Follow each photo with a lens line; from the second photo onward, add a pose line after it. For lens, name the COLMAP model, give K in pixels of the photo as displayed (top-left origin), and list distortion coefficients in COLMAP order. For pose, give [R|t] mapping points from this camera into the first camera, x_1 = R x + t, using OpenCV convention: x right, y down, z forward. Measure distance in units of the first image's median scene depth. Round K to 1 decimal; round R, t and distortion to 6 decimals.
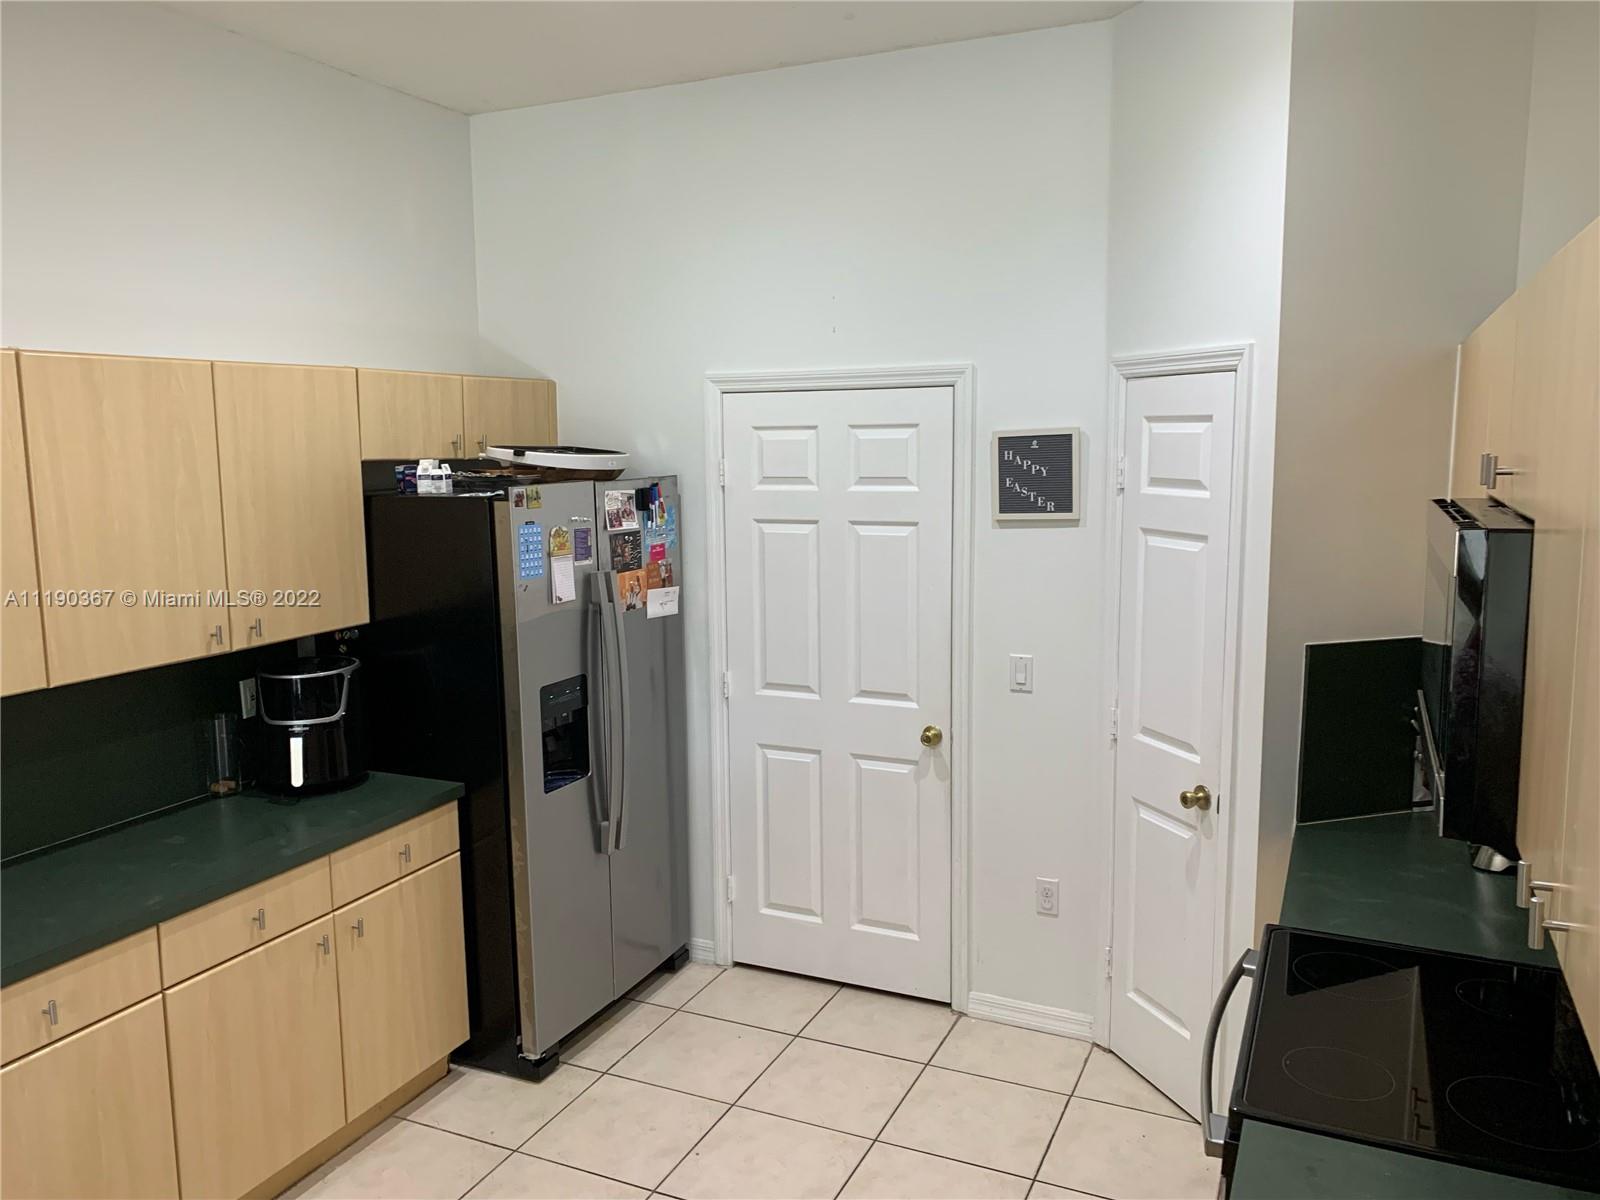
lens RADIAL K [[1188.0, 0, 793.0], [0, 1188.0, 592.9], [0, 0, 1]] dist [0.035775, -0.033184]
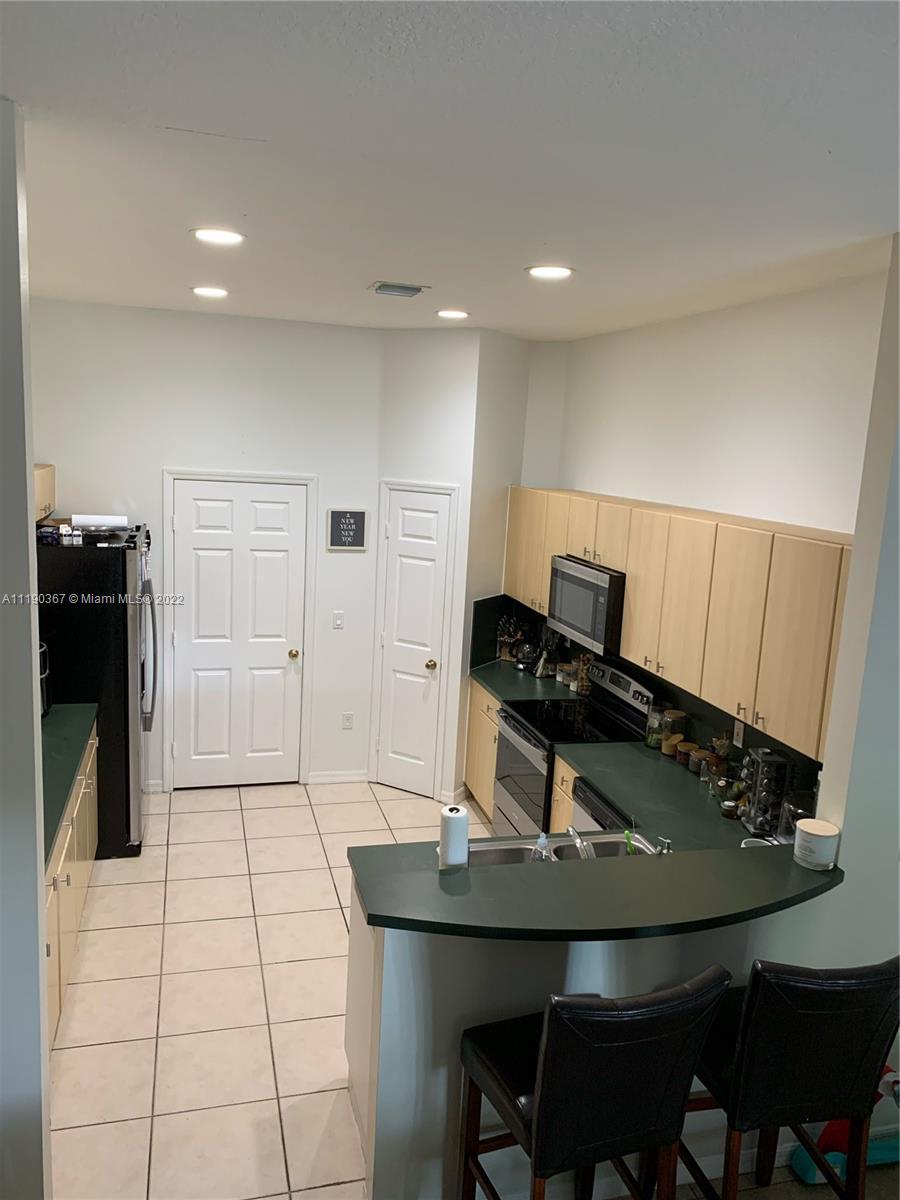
lens RADIAL K [[891.0, 0, 454.3], [0, 891.0, 600.6], [0, 0, 1]] dist [0.035775, -0.033184]
pose [[0.748259, -0.062484, 0.660457, -0.713594], [0.019296, 0.997183, 0.072480, -0.080589], [-0.663126, -0.041490, 0.747357, -0.346075]]
